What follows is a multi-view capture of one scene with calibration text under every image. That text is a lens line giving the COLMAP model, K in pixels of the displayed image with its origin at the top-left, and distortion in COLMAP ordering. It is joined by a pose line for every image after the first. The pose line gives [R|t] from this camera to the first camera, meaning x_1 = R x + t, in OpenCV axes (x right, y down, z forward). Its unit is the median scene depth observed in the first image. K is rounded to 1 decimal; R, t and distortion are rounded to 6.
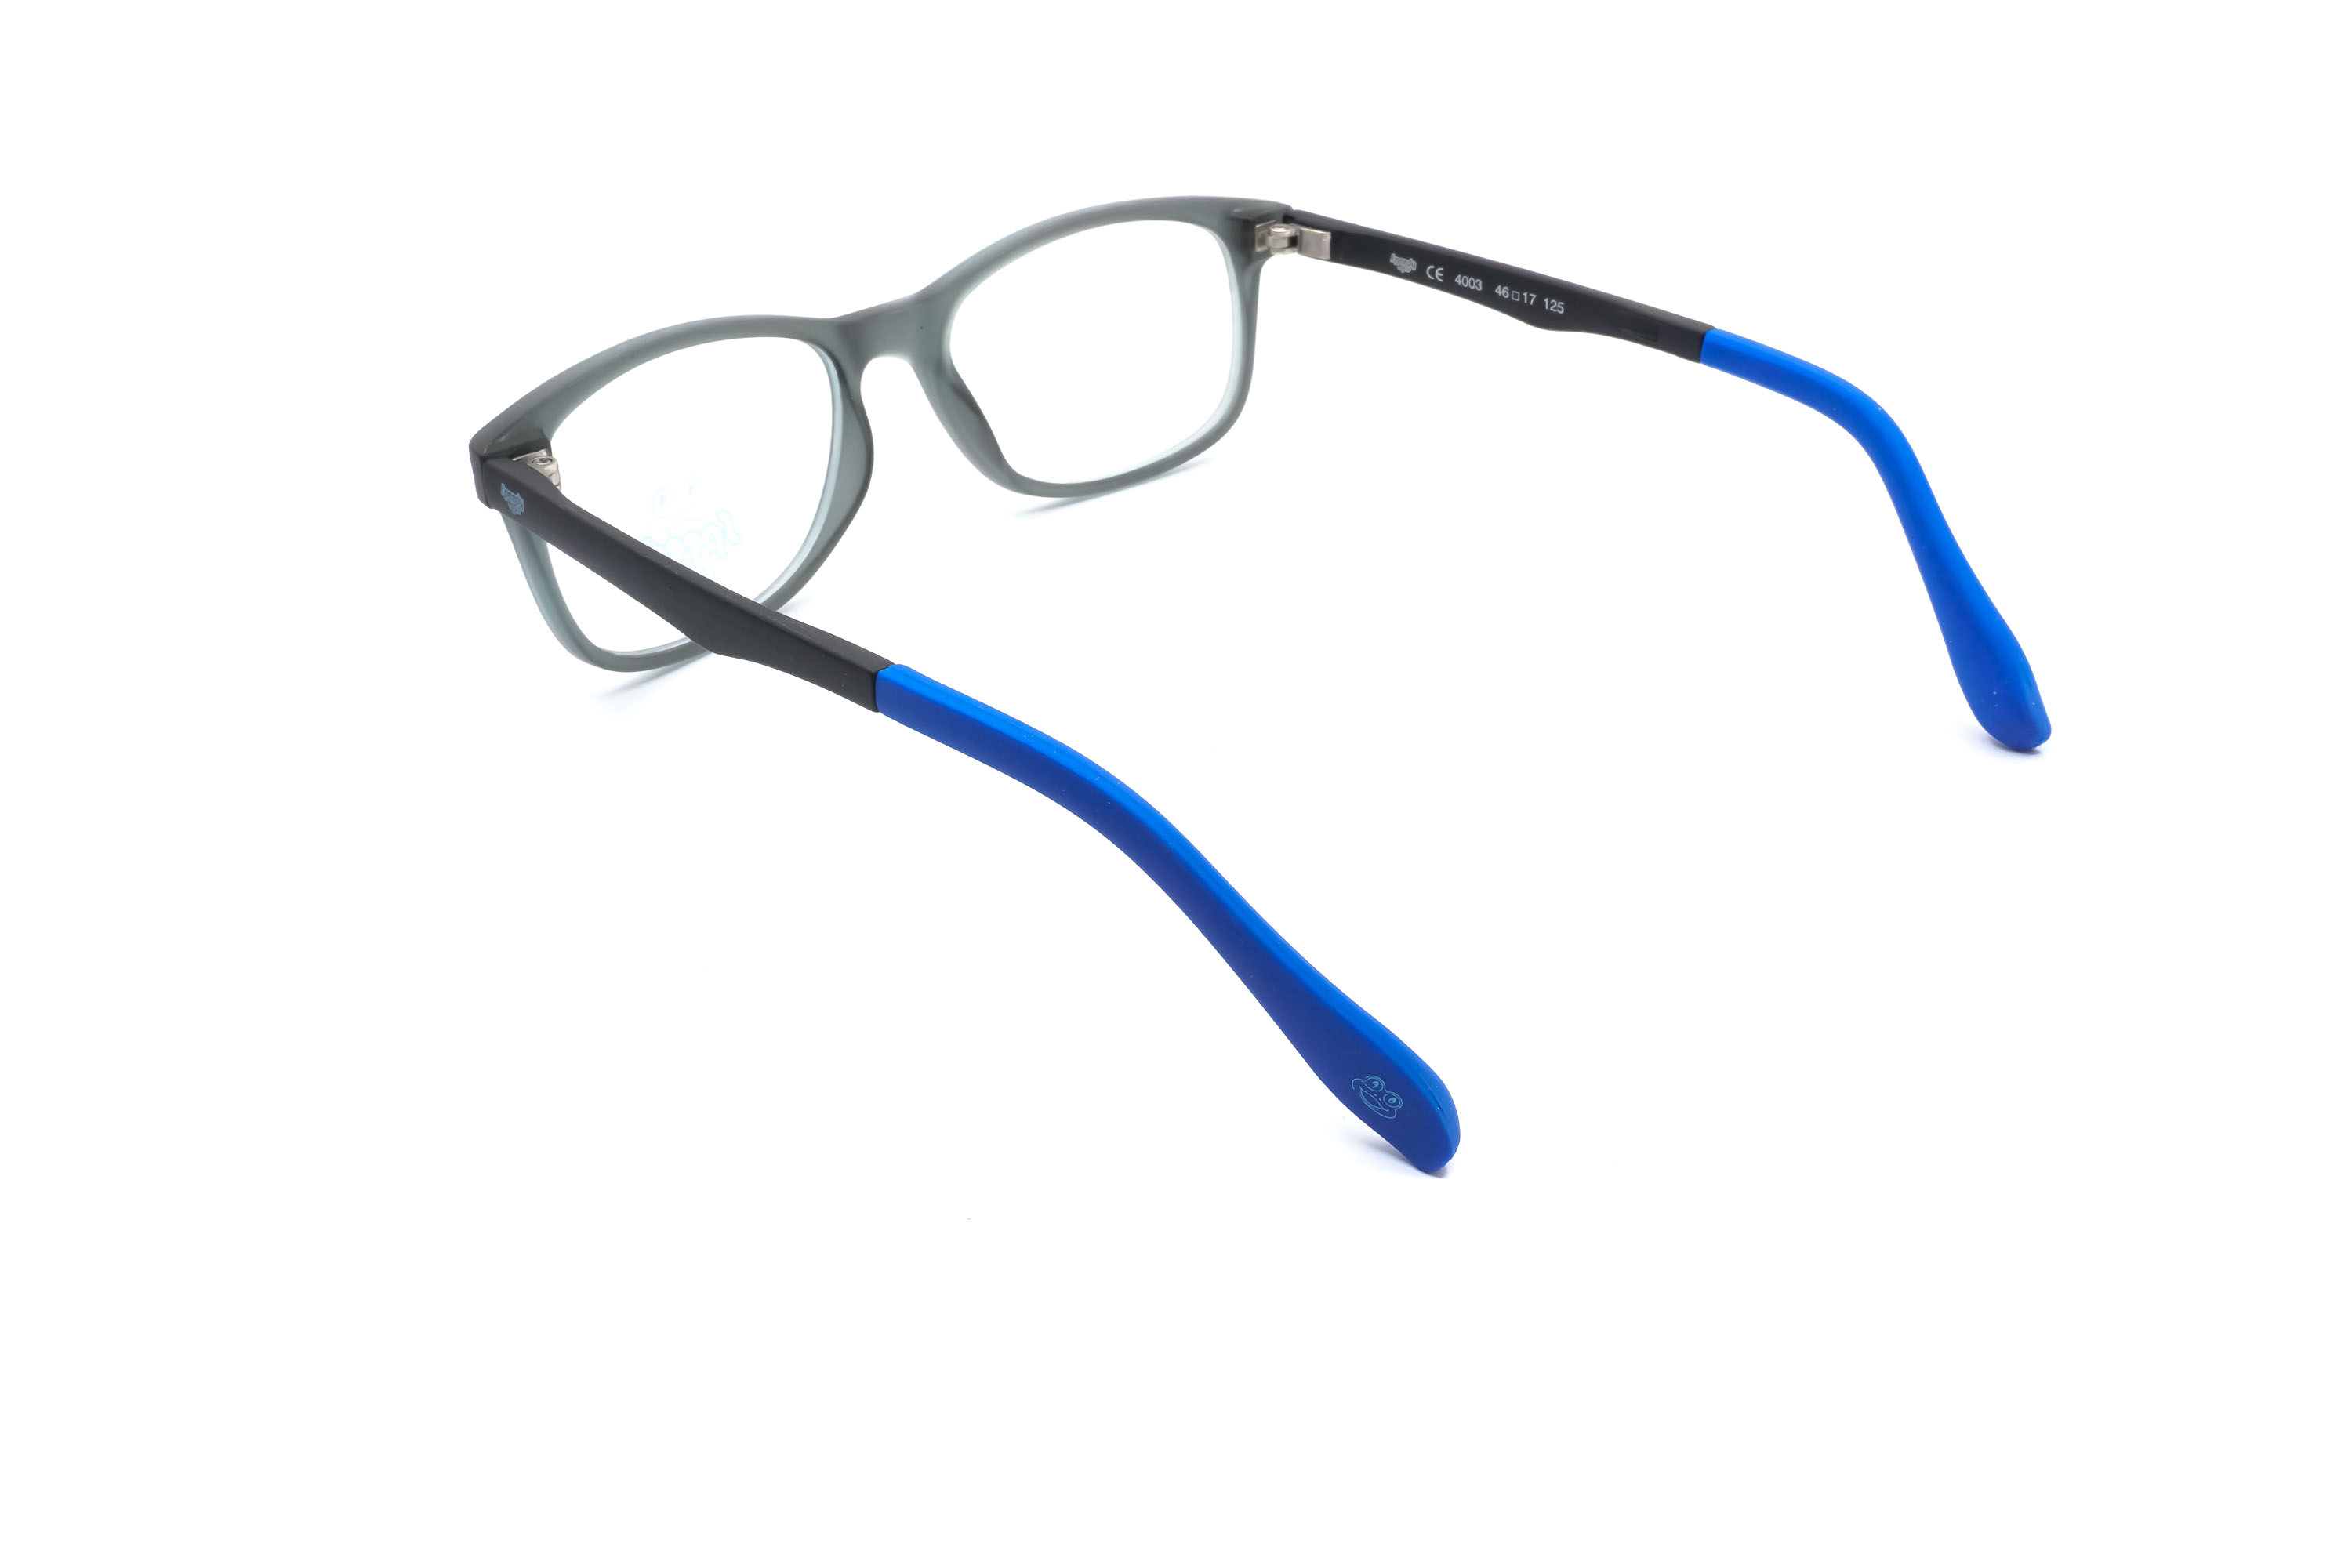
lens RADIAL K [[2409.4, 0, 1173.9], [0, 2409.4, 773.1], [0, 0, 1]] dist [0.023252, 0.000000]
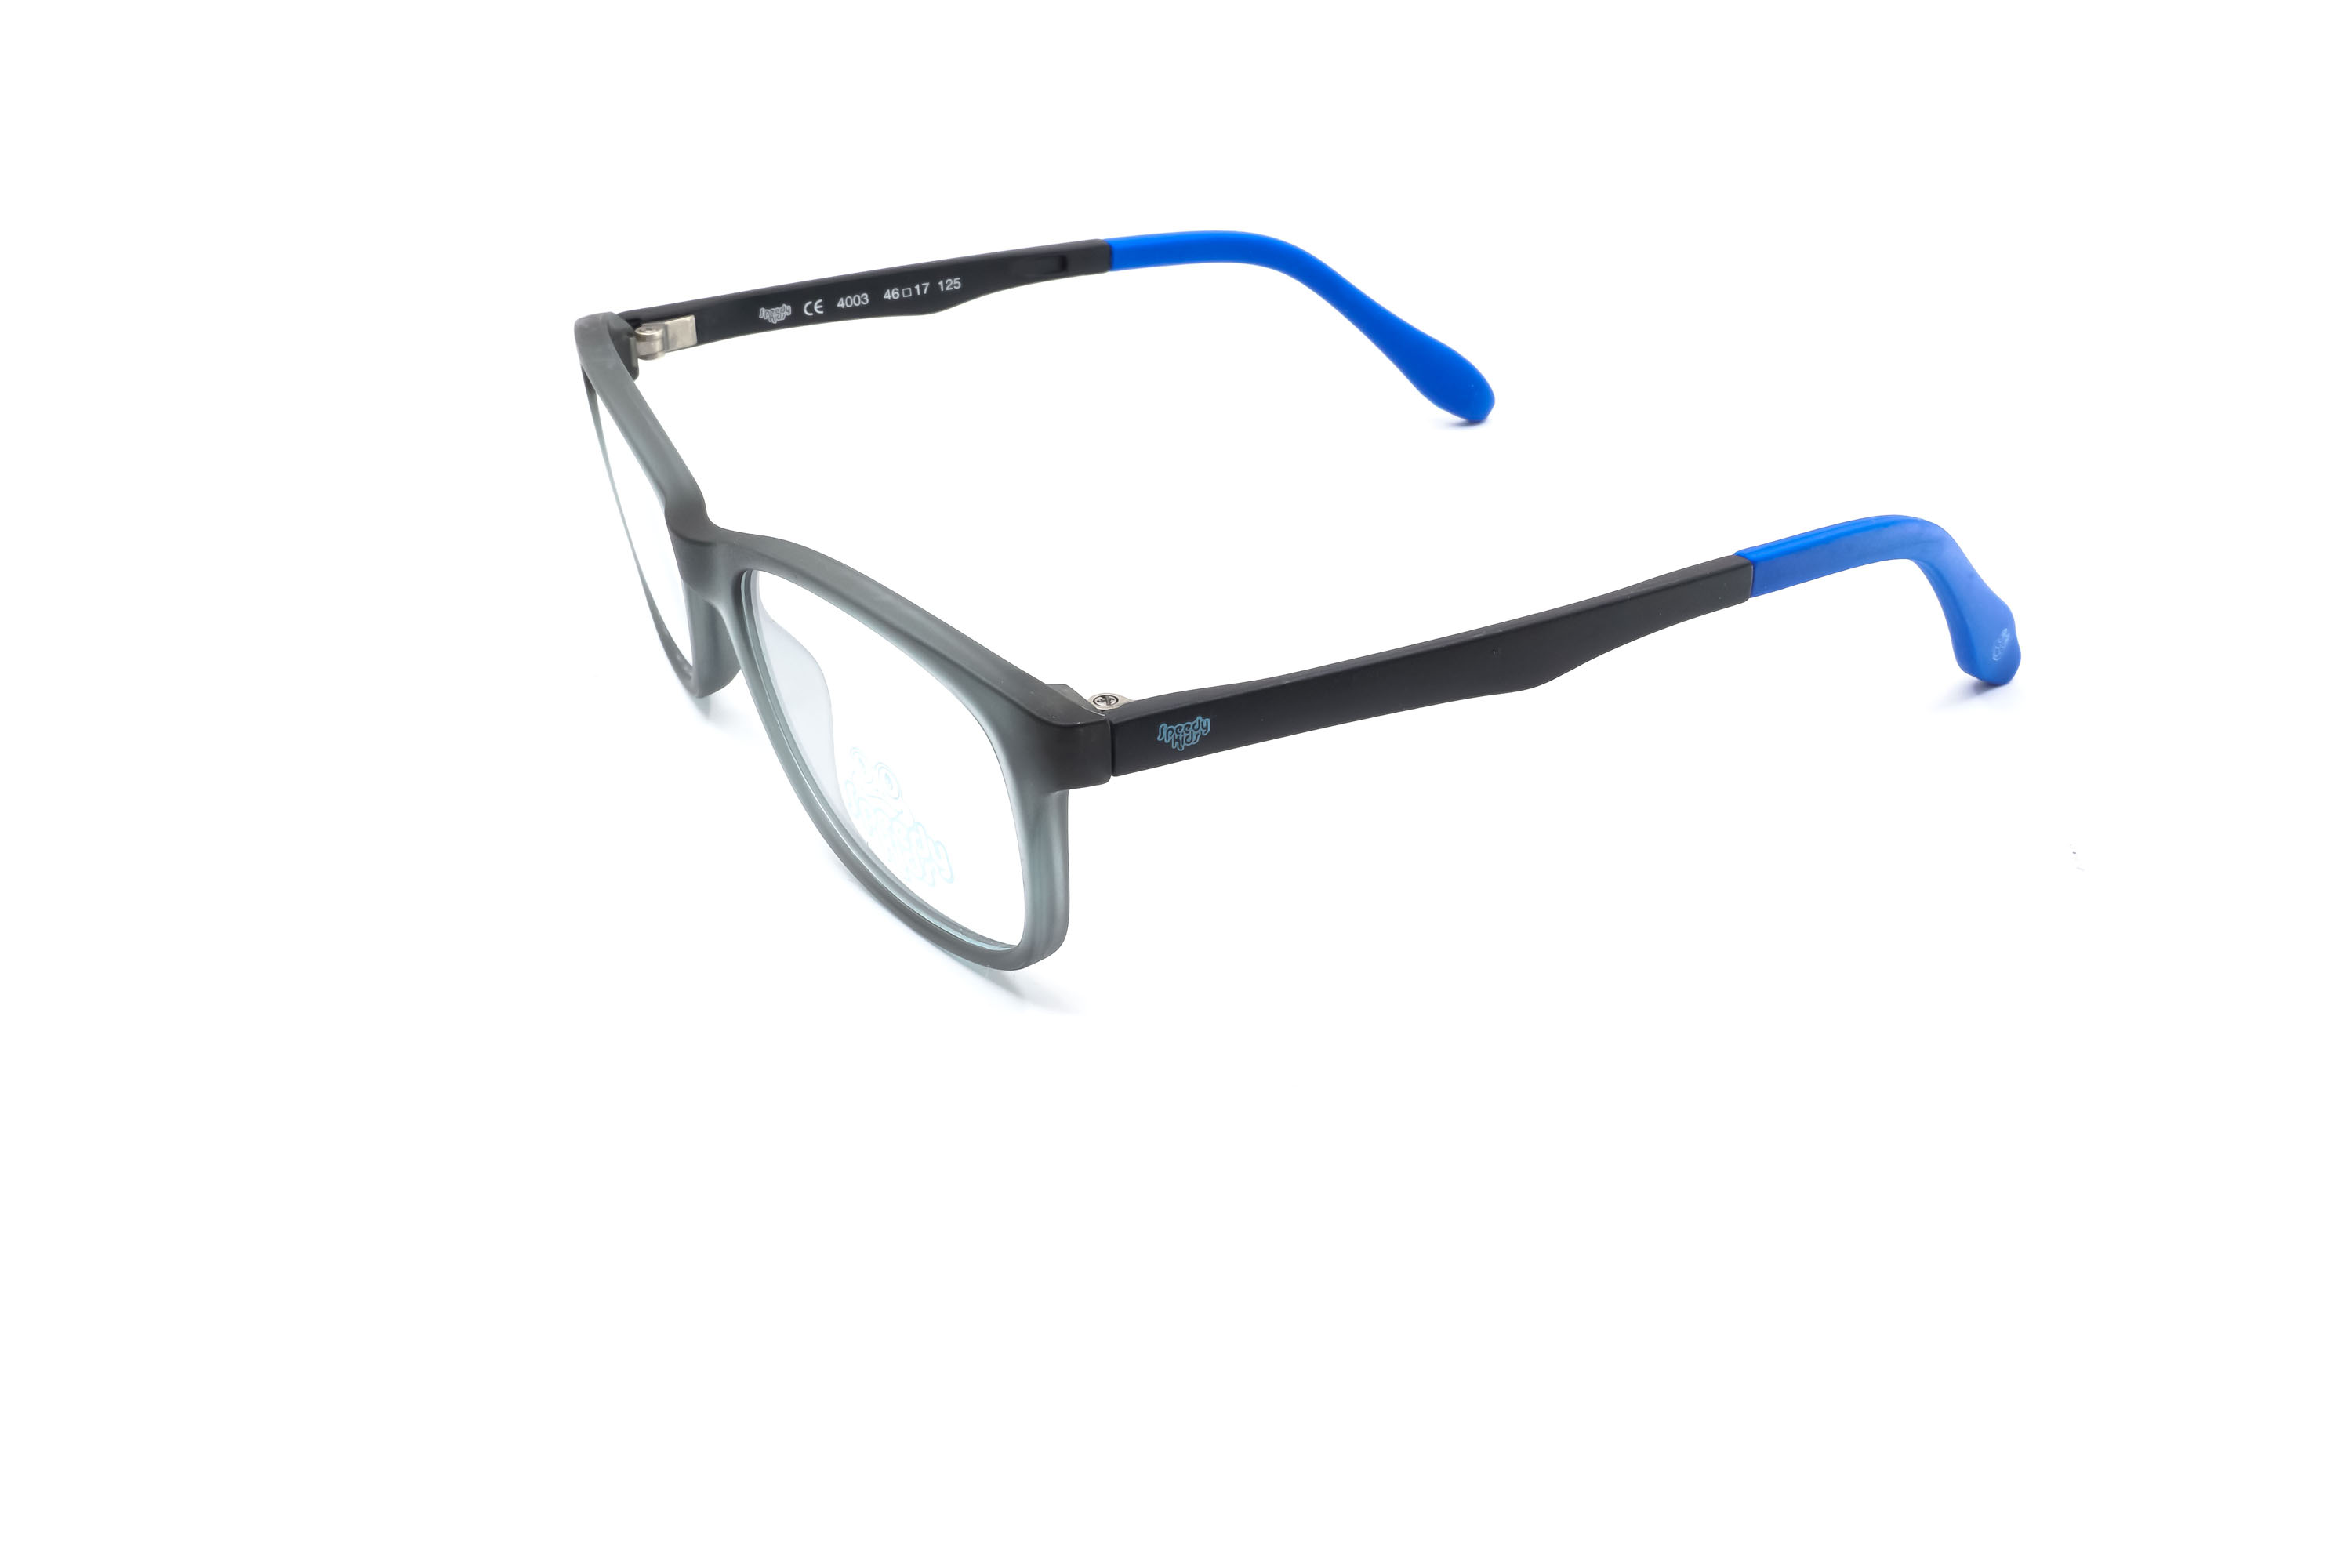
lens RADIAL K [[2409.4, 0, 1179.8], [0, 2409.4, 794.8], [0, 0, 1]] dist [0.023252, 0.000000]
pose [[0.257392, -0.465724, 0.846670, -0.787644], [0.477992, 0.822851, 0.307310, -0.280300], [-0.839805, 0.325603, 0.434408, 0.527177]]
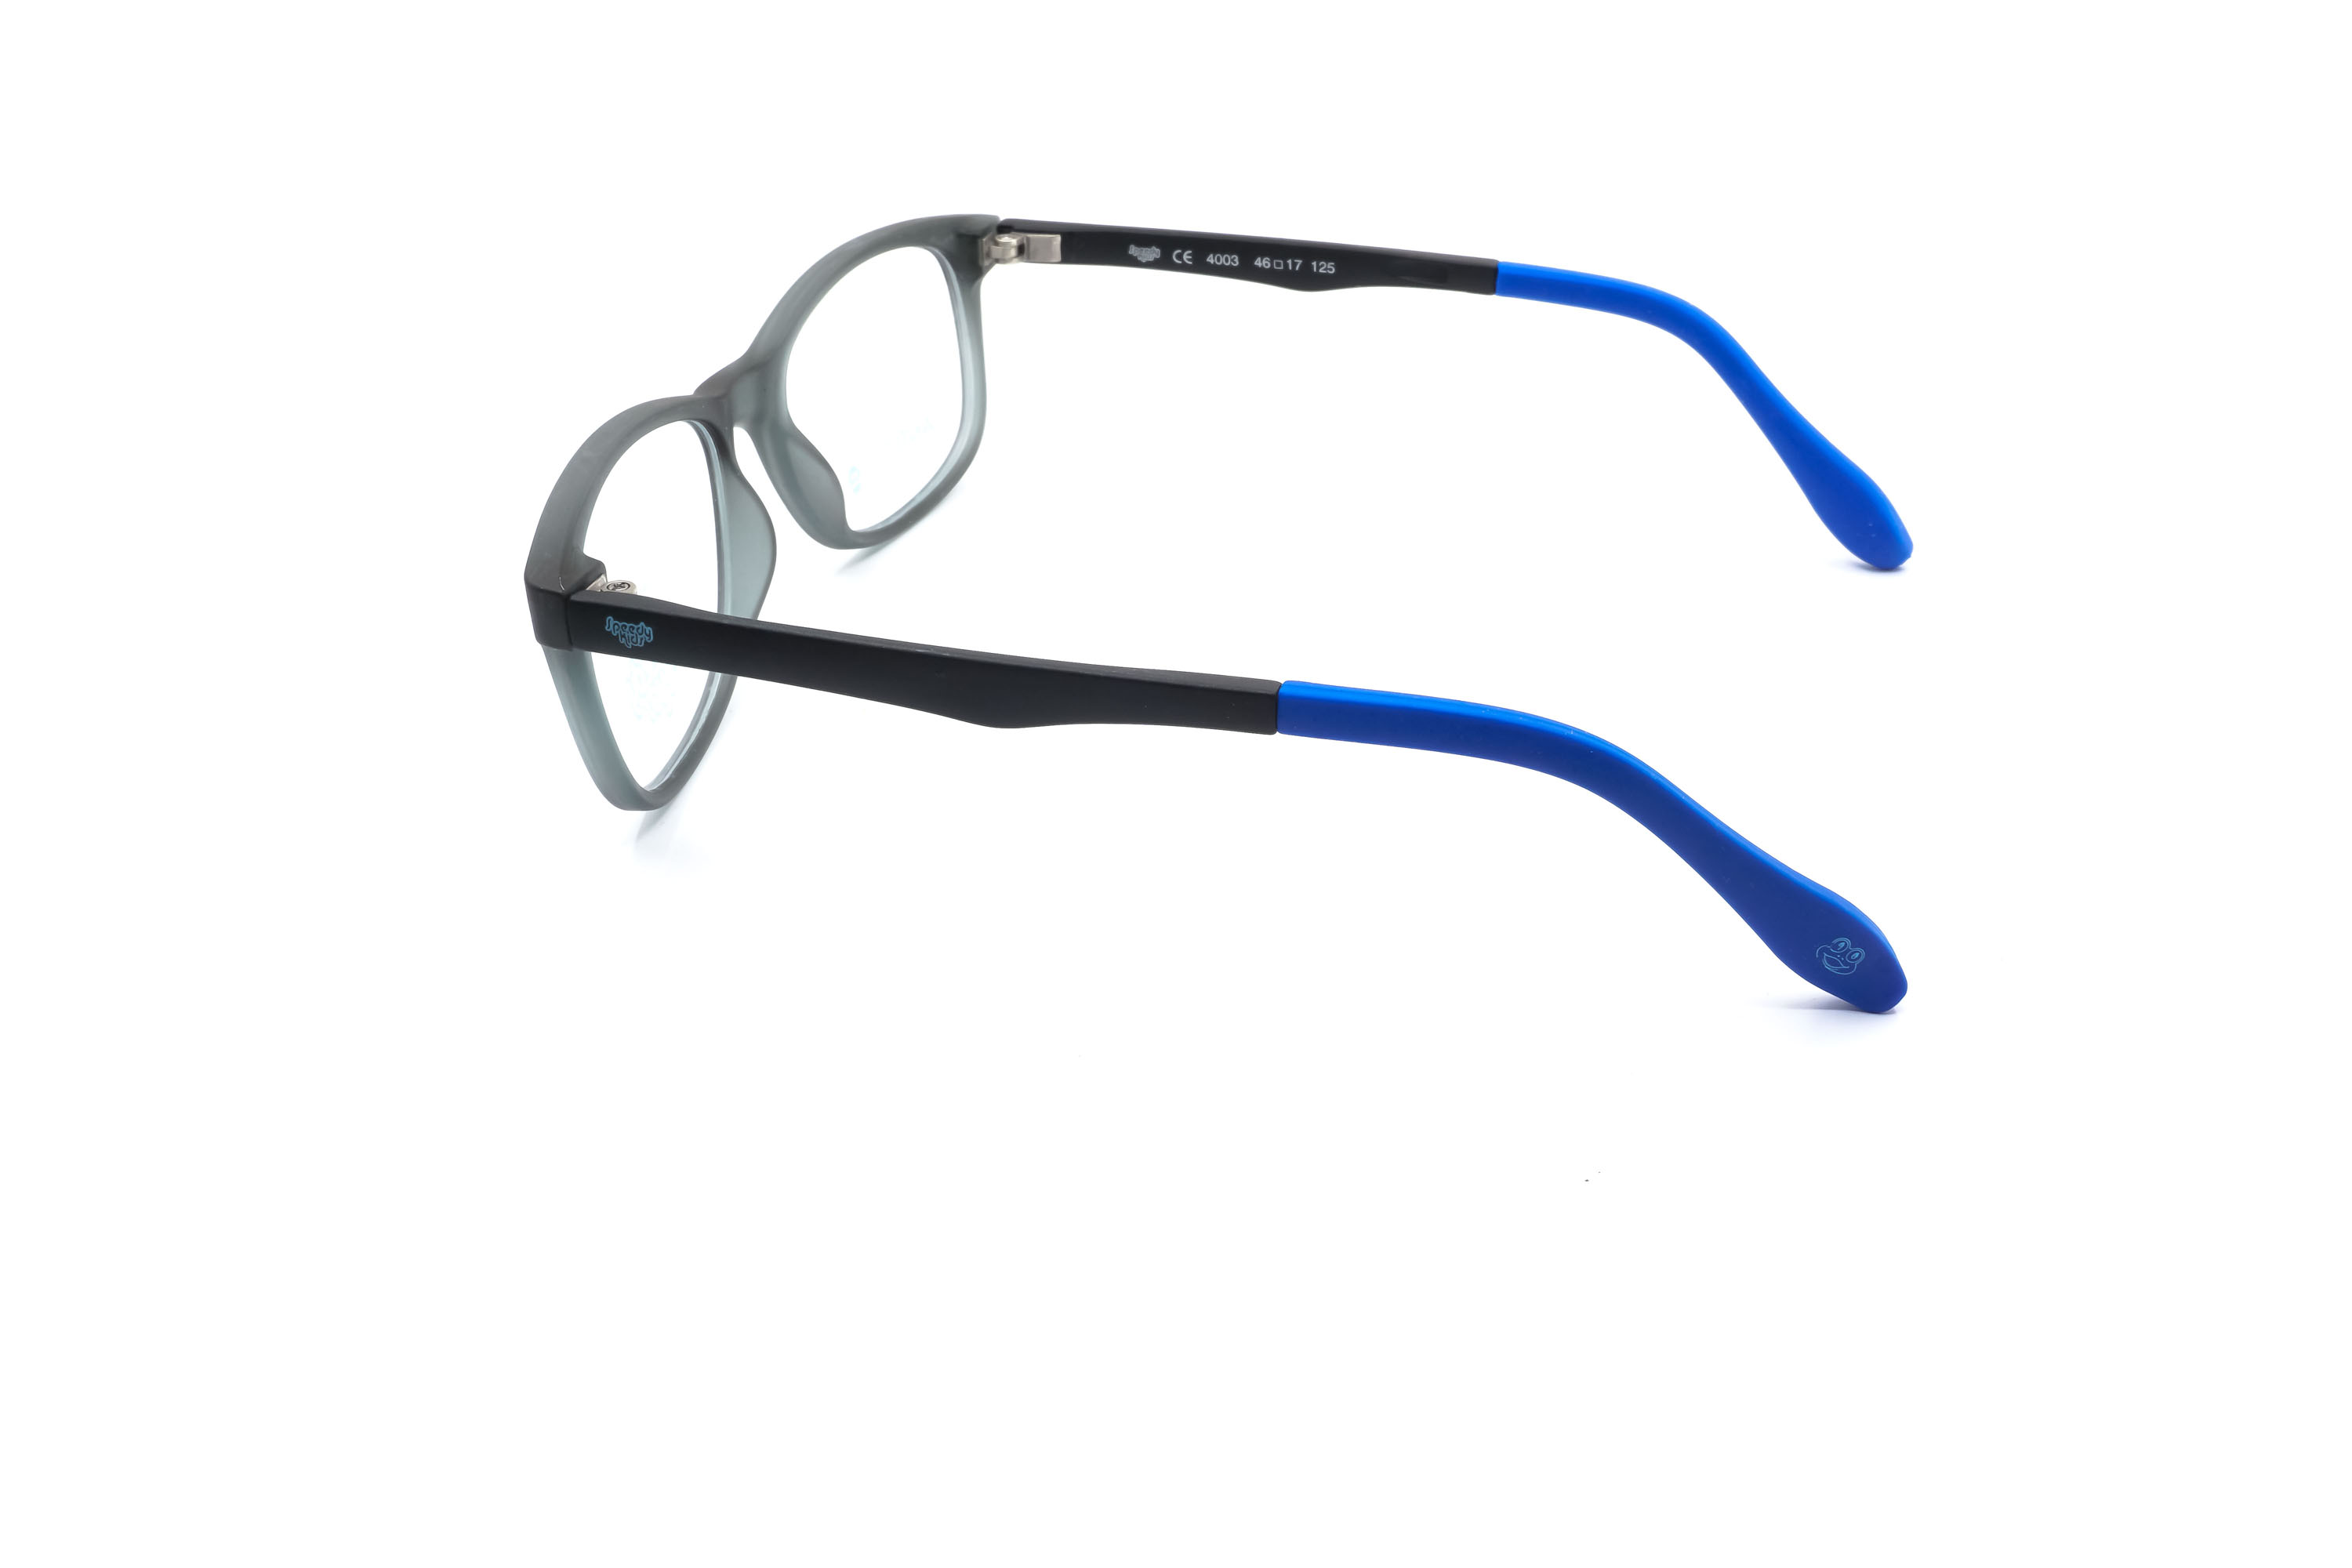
lens RADIAL K [[2409.4, 0, 1167.9], [0, 2409.4, 793.7], [0, 0, 1]] dist [0.023252, 0.000000]
pose [[0.869740, -0.242185, 0.429999, -0.401787], [0.242825, 0.968546, 0.054354, -0.044497], [-0.429637, 0.057141, 0.901192, 0.093832]]
